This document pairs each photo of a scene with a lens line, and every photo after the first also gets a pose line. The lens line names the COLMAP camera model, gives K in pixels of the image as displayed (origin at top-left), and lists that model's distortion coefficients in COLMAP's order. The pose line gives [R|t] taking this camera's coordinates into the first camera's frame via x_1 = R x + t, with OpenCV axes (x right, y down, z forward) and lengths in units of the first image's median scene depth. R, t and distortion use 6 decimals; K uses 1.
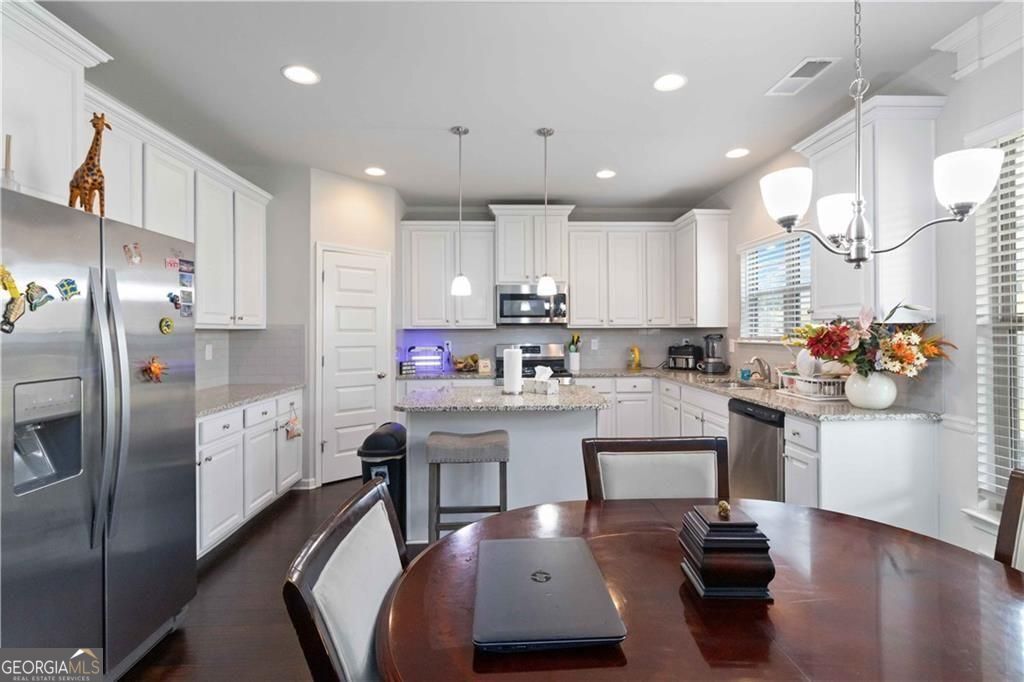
lens RADIAL K [[479.4, 0, 512.8], [0, 479.4, 336.3], [0, 0, 1]] dist [0.012977, 0.000257]
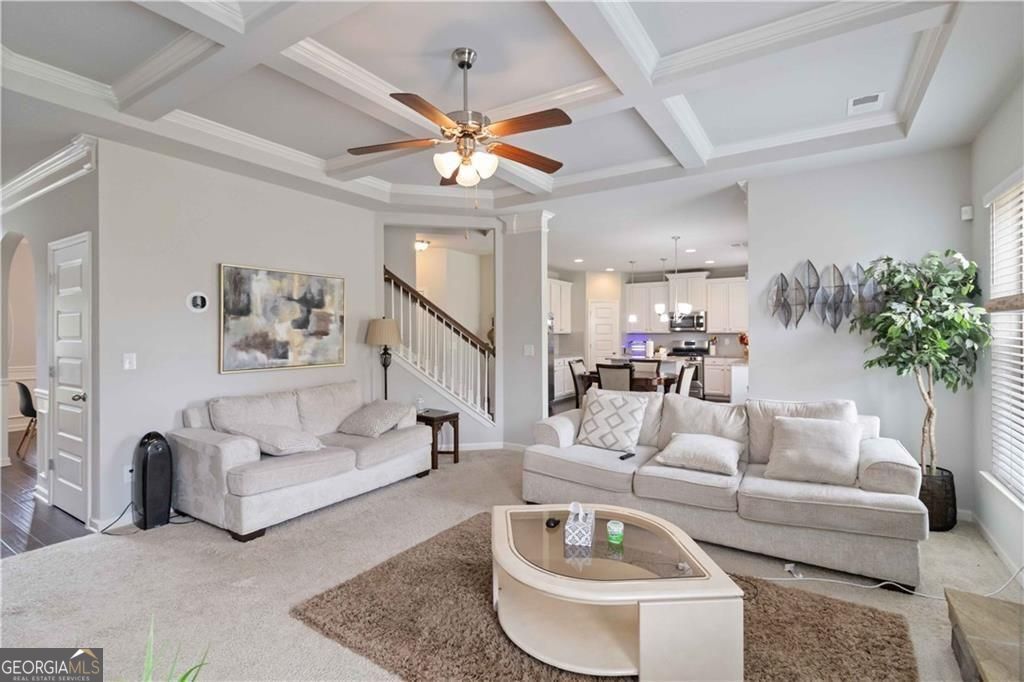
lens RADIAL K [[479.4, 0, 513.2], [0, 479.4, 336.6], [0, 0, 1]] dist [0.012977, 0.000257]
pose [[0.829928, 0.006500, -0.557832, 0.580464], [-0.006004, 0.999978, 0.002719, -0.001675], [0.557838, 0.001093, 0.829949, -1.137700]]
